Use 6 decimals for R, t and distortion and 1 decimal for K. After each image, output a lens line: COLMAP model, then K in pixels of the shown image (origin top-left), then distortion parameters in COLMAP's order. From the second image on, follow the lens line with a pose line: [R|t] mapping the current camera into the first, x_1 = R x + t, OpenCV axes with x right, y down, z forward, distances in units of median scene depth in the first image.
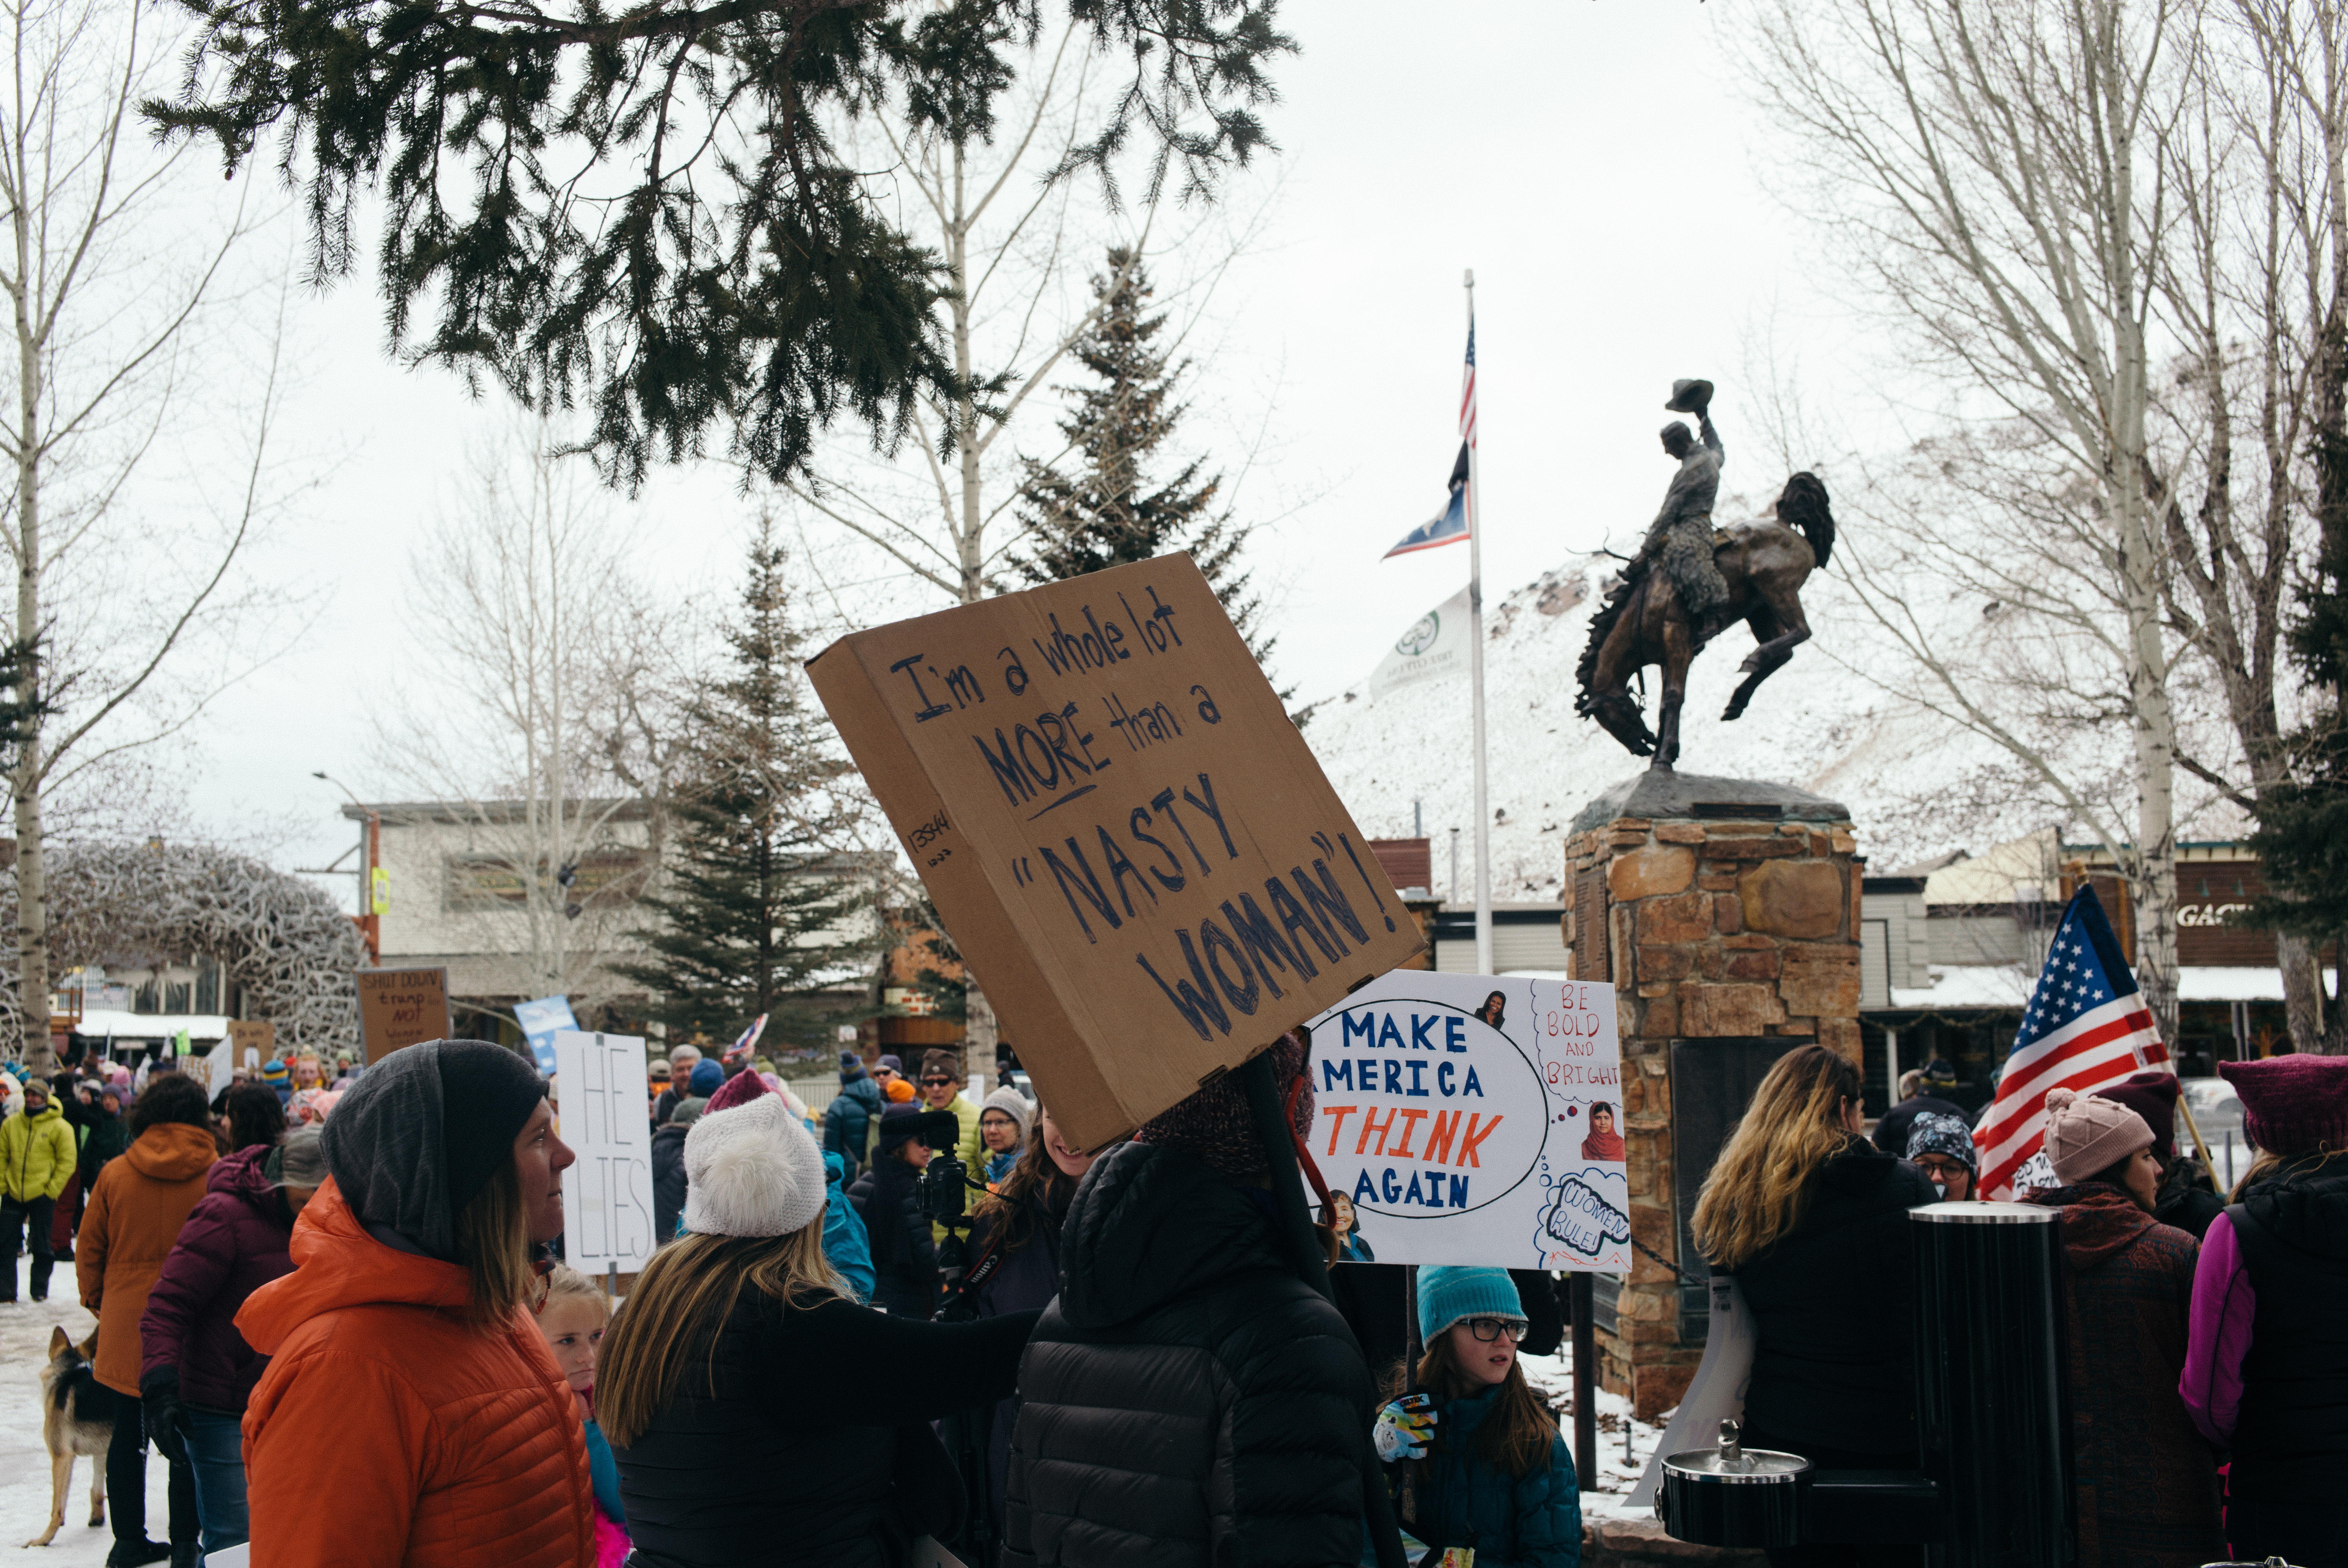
lens RADIAL K [[2351.6, 0, 1174.0], [0, 2351.6, 784.0], [0, 0, 1]] dist [-0.015953, -0.004213]
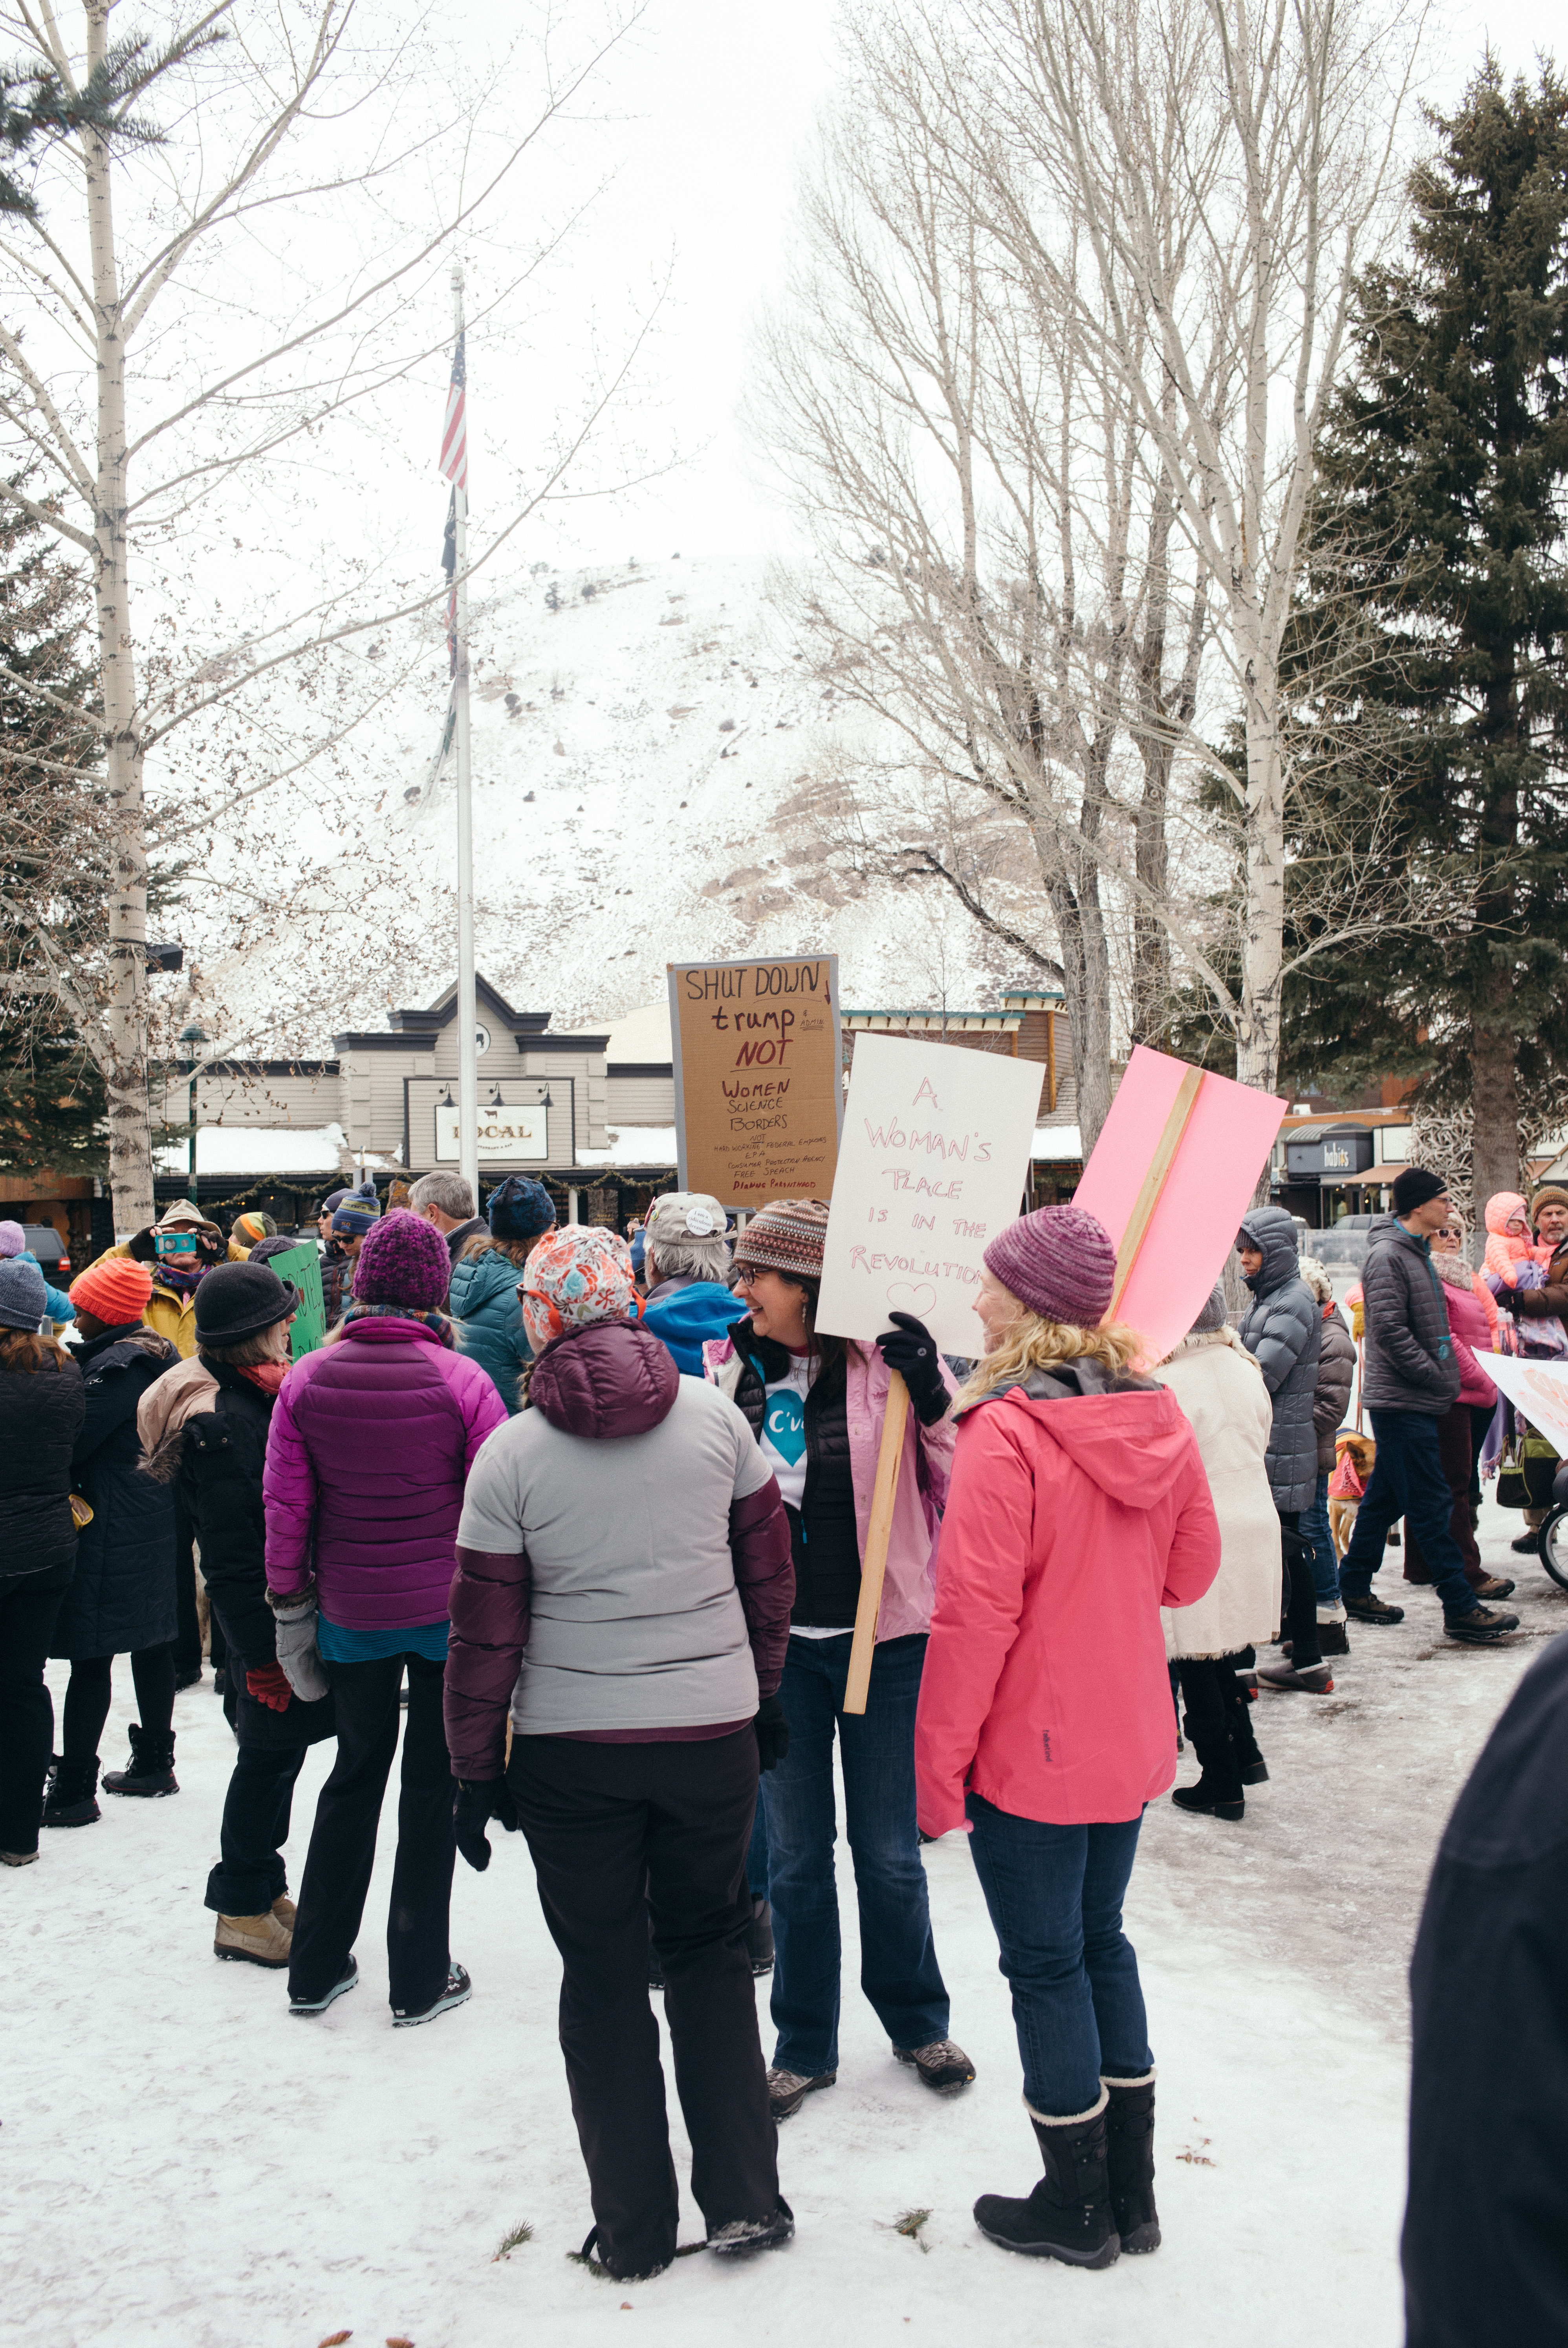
lens RADIAL K [[2351.6, 0, 784.0], [0, 2351.6, 1174.0], [0, 0, 1]] dist [-0.015953, -0.004213]
pose [[0.881129, 0.004224, 0.472857, -0.332424], [-0.048703, 0.995453, 0.081861, 0.053122], [-0.470361, -0.095160, 0.877328, 0.379828]]
